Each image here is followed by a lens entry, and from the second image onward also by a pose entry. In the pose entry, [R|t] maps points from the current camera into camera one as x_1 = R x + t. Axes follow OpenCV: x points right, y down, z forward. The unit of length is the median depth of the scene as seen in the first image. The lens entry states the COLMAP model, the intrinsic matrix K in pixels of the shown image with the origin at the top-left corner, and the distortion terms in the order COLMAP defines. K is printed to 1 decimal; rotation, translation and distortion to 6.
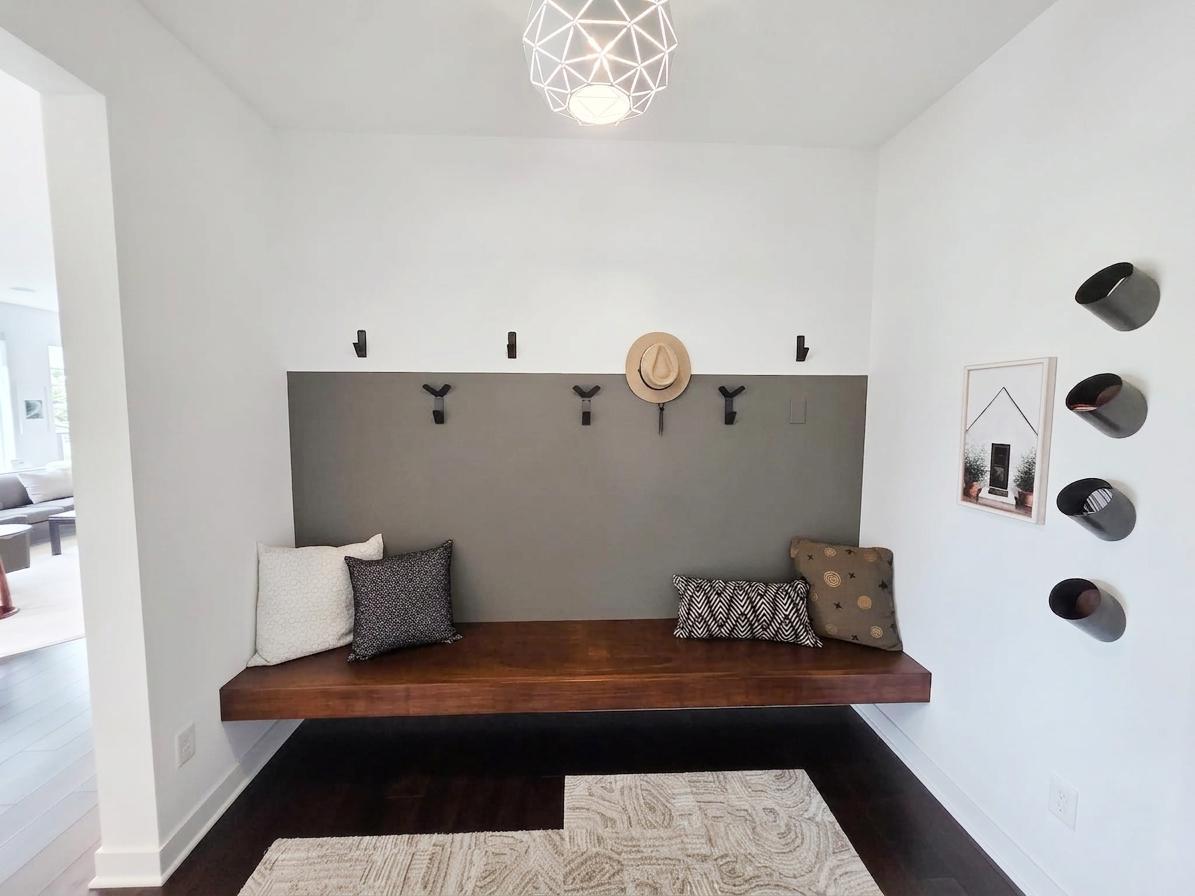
lens RADIAL K [[483.7, 0, 594.2], [0, 483.7, 444.7], [0, 0, 1]] dist [-0.003079, -0.000323]
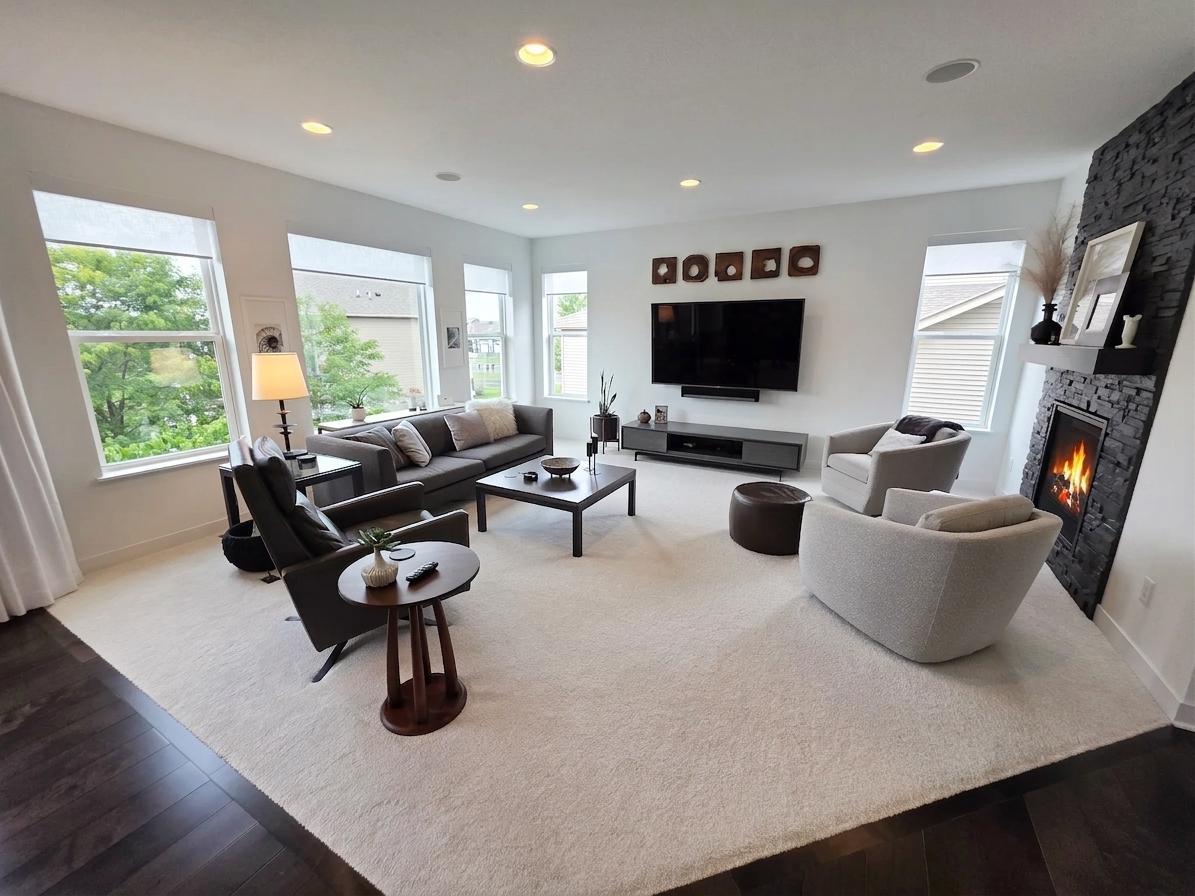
lens RADIAL K [[483.7, 0, 597.8], [0, 483.7, 453.2], [0, 0, 1]] dist [-0.003079, -0.000323]
pose [[0.852355, 0.122306, -0.508461, -0.504614], [-0.041878, 0.985108, 0.166757, -0.025550], [0.521285, -0.120843, 0.844783, 0.397892]]
